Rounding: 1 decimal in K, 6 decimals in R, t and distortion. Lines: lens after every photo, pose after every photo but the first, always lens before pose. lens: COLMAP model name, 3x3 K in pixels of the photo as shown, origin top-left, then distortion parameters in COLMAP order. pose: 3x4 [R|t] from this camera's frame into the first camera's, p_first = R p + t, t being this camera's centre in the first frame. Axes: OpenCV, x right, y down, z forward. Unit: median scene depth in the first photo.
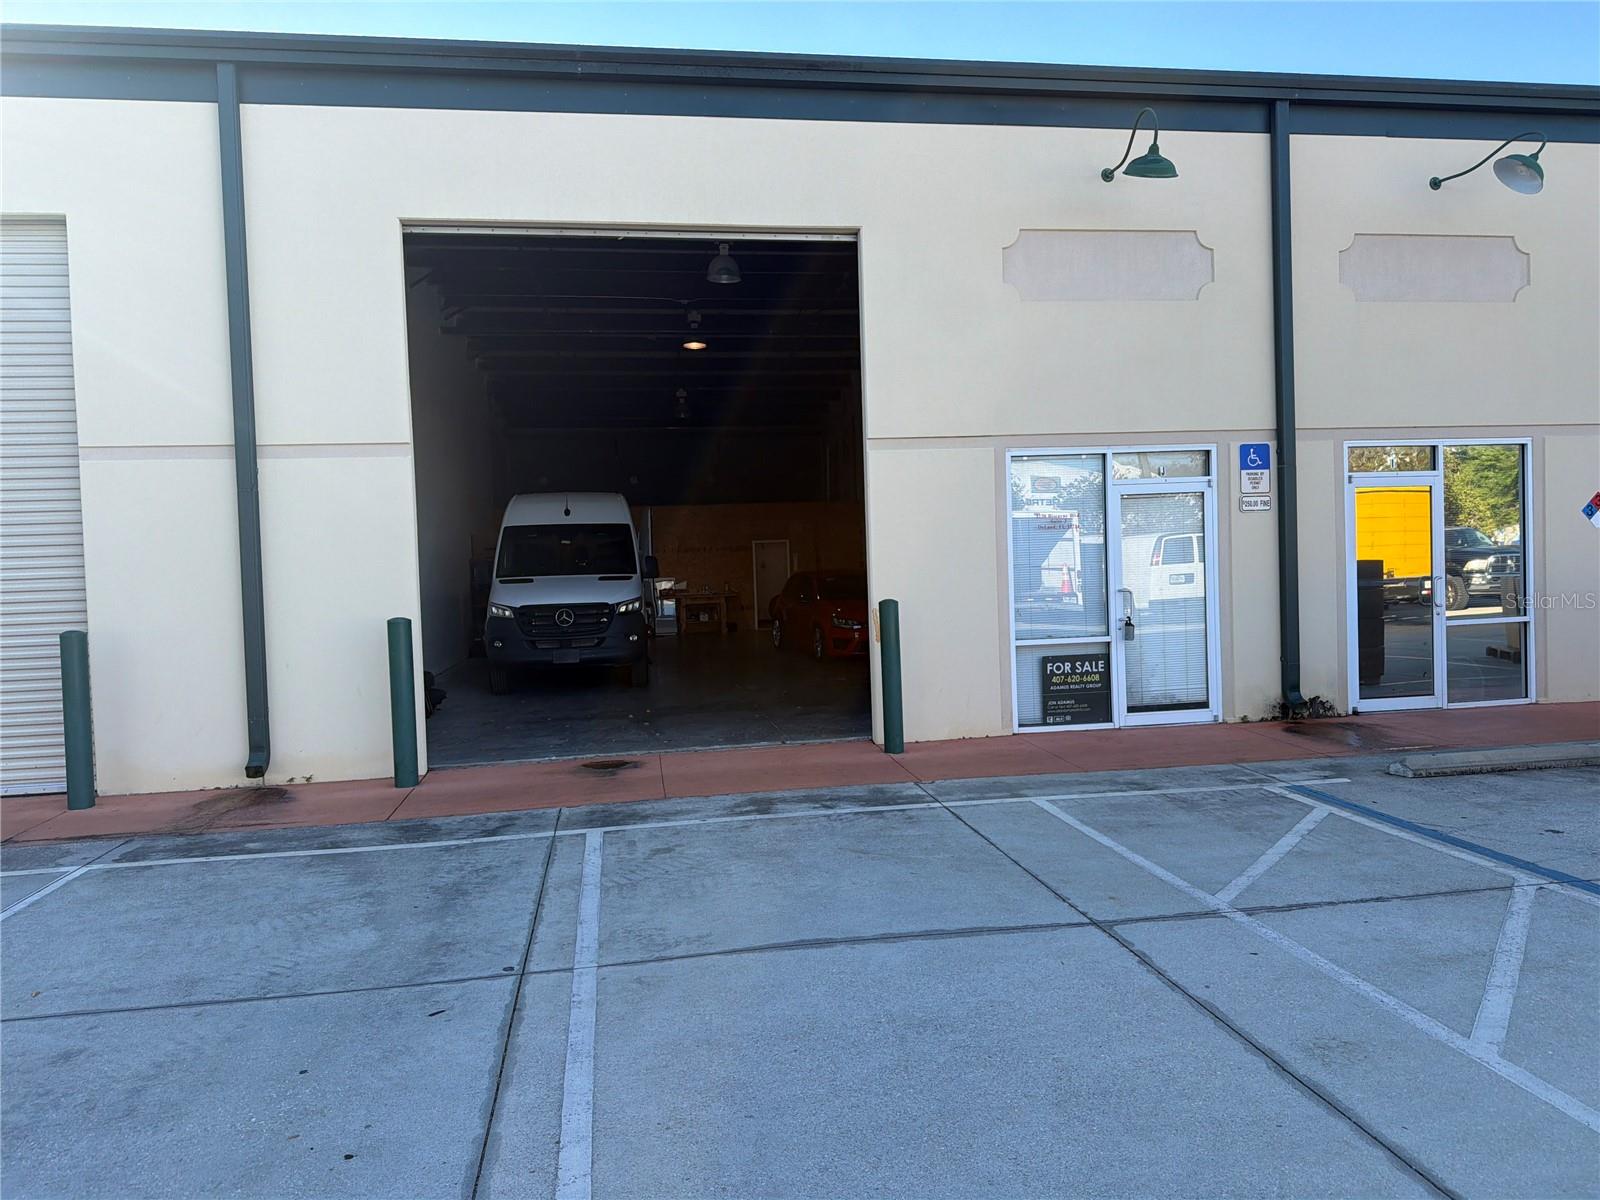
lens RADIAL K [[1126.1, 0, 803.7], [0, 1126.1, 596.8], [0, 0, 1]] dist [0.037268, -0.046268]
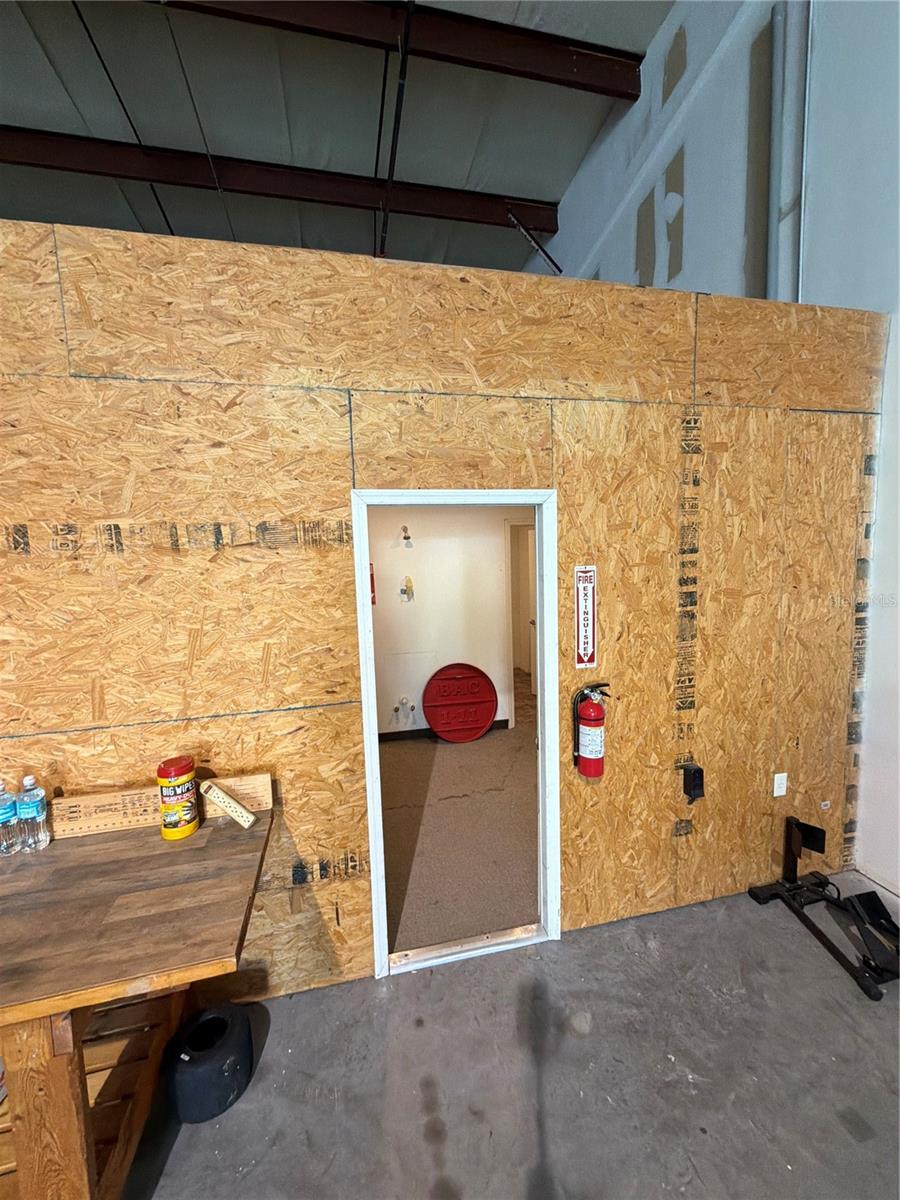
lens RADIAL K [[476.4, 0, 449.9], [0, 476.4, 601.7], [0, 0, 1]] dist [-0.002515, 0.000901]
pose [[0.997971, -0.000564, 0.063660, -0.093164], [-0.004076, 0.997344, 0.072721, -0.102195], [-0.063532, -0.072833, 0.995319, 2.507334]]
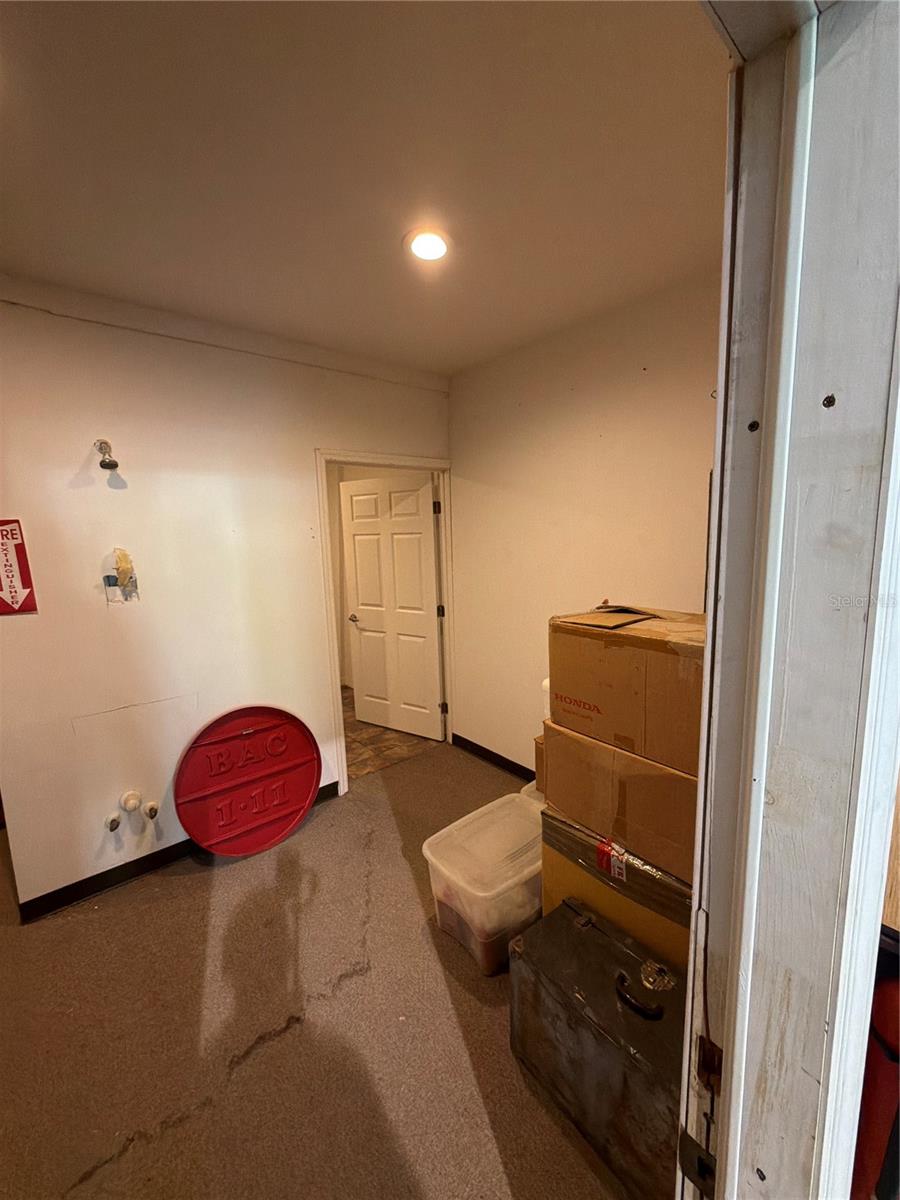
lens RADIAL K [[476.4, 0, 450.4], [0, 476.4, 599.7], [0, 0, 1]] dist [-0.002515, 0.000901]
pose [[0.861891, -0.062219, 0.503262, -0.089521], [0.011702, 0.994620, 0.102925, -0.097077], [-0.506959, -0.082821, 0.857982, 2.592014]]
